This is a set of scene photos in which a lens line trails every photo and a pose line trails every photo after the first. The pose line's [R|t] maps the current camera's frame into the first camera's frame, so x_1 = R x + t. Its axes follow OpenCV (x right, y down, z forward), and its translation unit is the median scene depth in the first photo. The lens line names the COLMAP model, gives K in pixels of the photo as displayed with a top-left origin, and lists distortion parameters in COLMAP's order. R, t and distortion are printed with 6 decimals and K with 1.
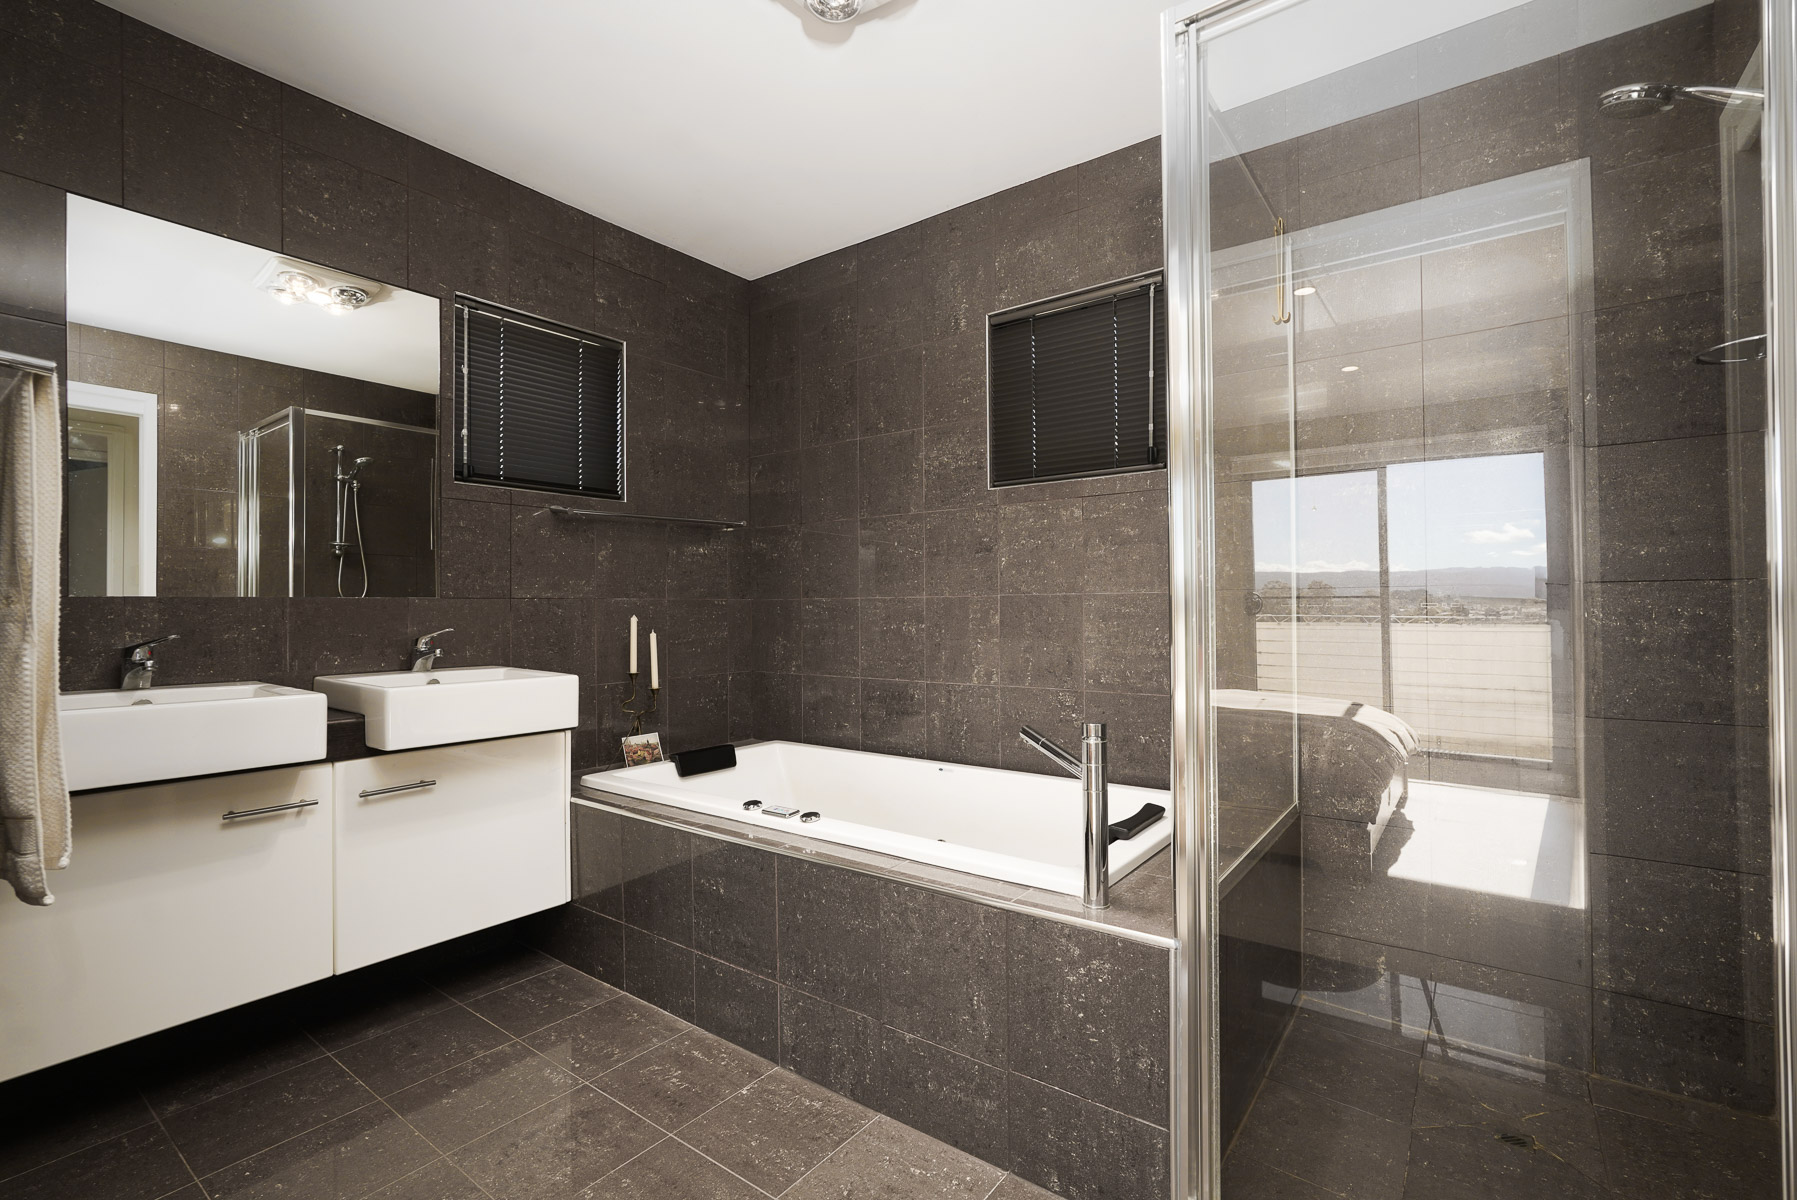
lens RADIAL K [[790.7, 0, 894.6], [0, 790.7, 605.2], [0, 0, 1]] dist [-0.018265, 0.008709]
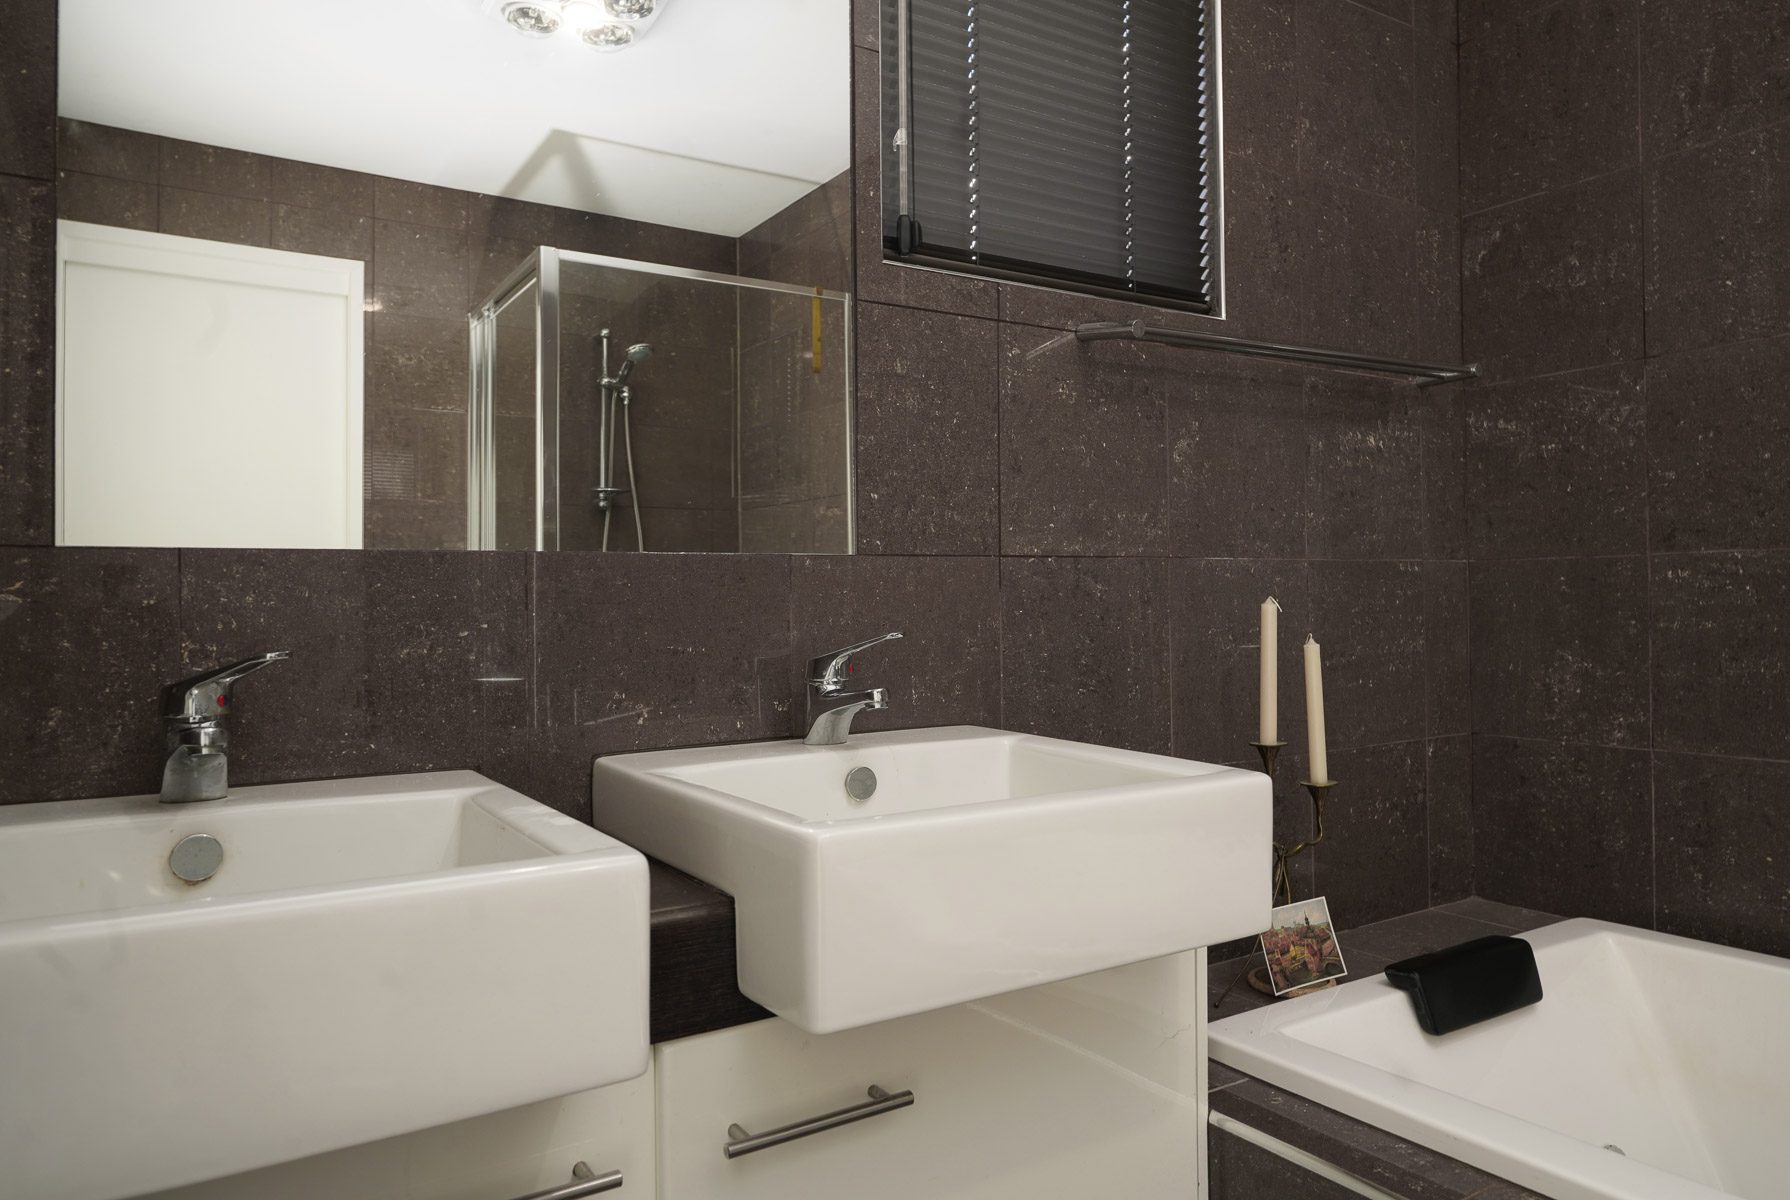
lens RADIAL K [[1192.3, 0, 893.8], [0, 1192.3, 605.4], [0, 0, 1]] dist [-0.002203, 0.001352]
pose [[0.932850, -0.007337, -0.360191, -0.296581], [0.010873, 0.999911, 0.007792, 0.010101], [0.360102, -0.011185, 0.932846, 0.385591]]
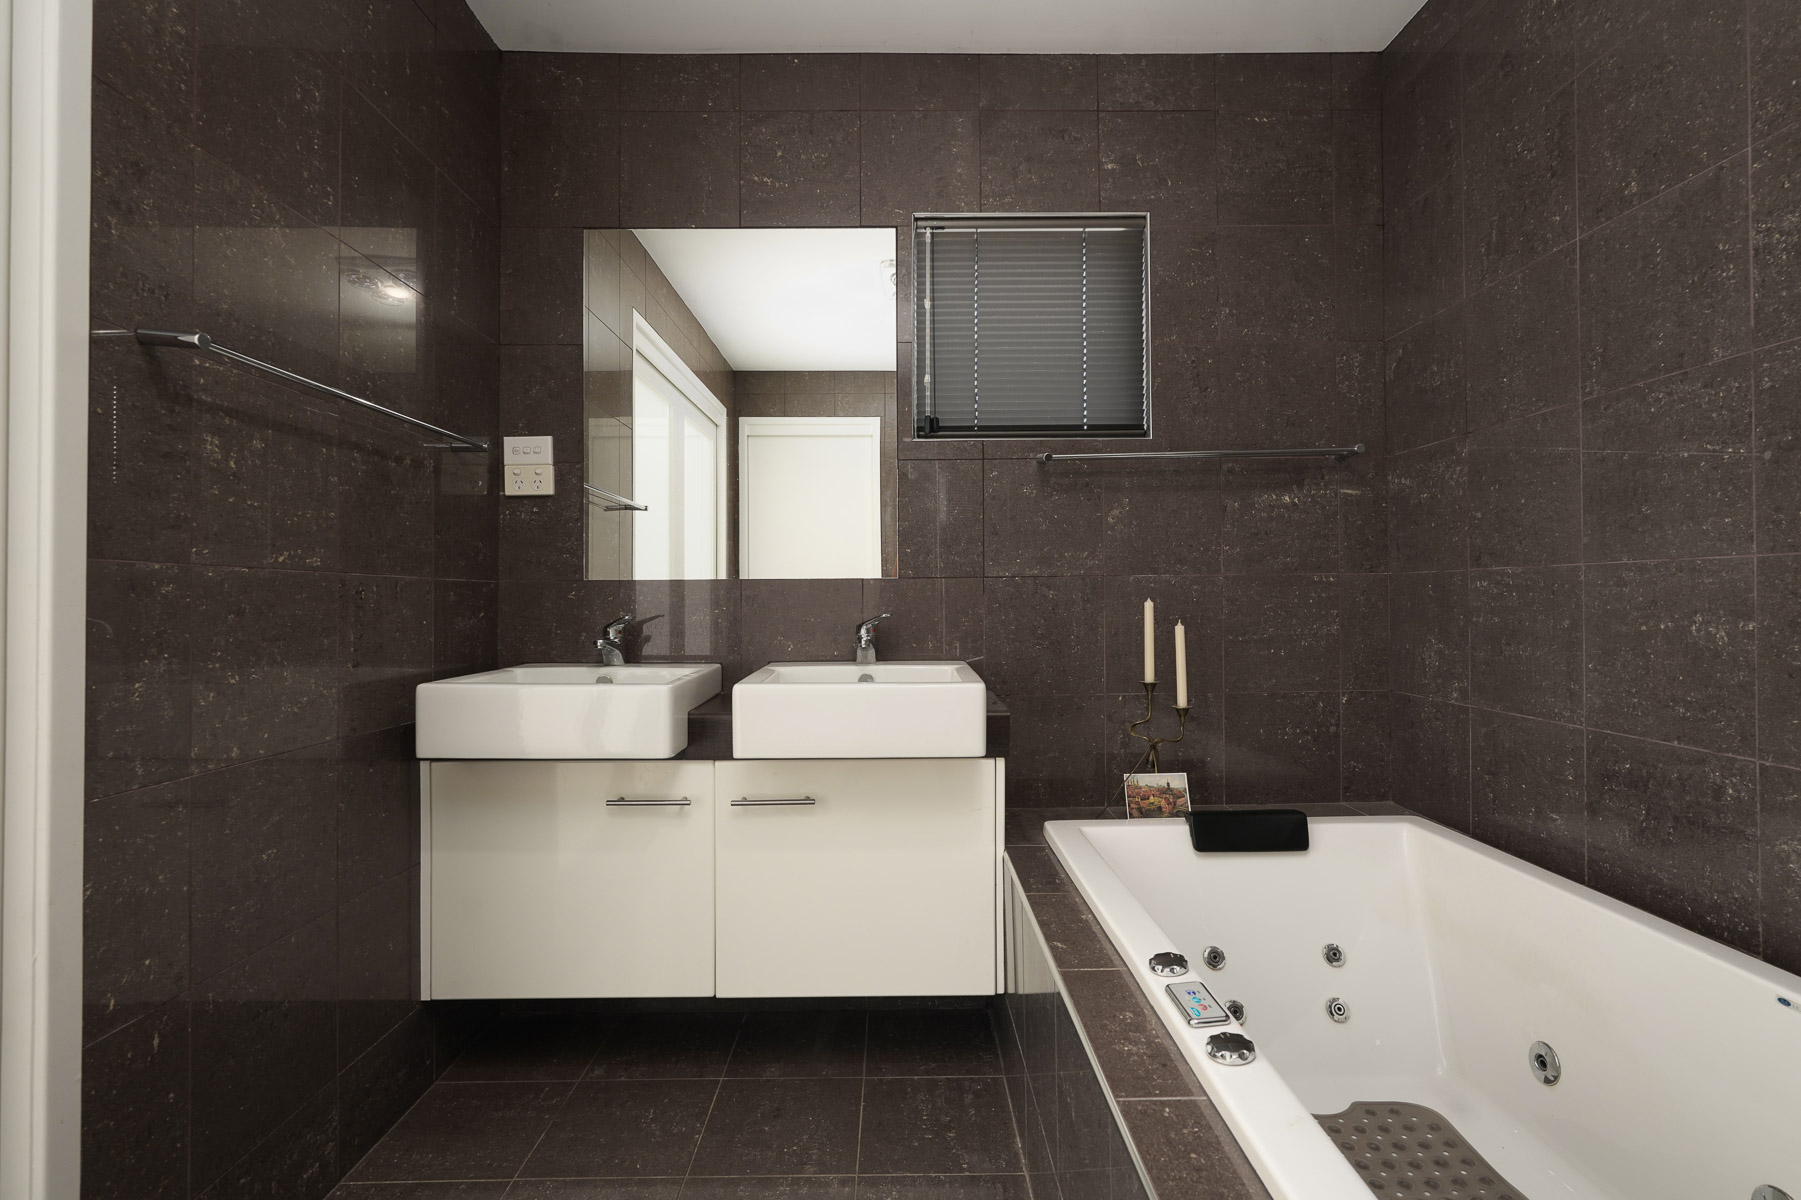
lens RADIAL K [[802.9, 0, 909.2], [0, 802.9, 594.1], [0, 0, 1]] dist [-0.012190, 0.004186]
pose [[0.610724, -0.002911, -0.791839, 0.101123], [0.008356, 0.999961, 0.002768, 0.005015], [0.791800, -0.008307, 0.610724, 0.411249]]
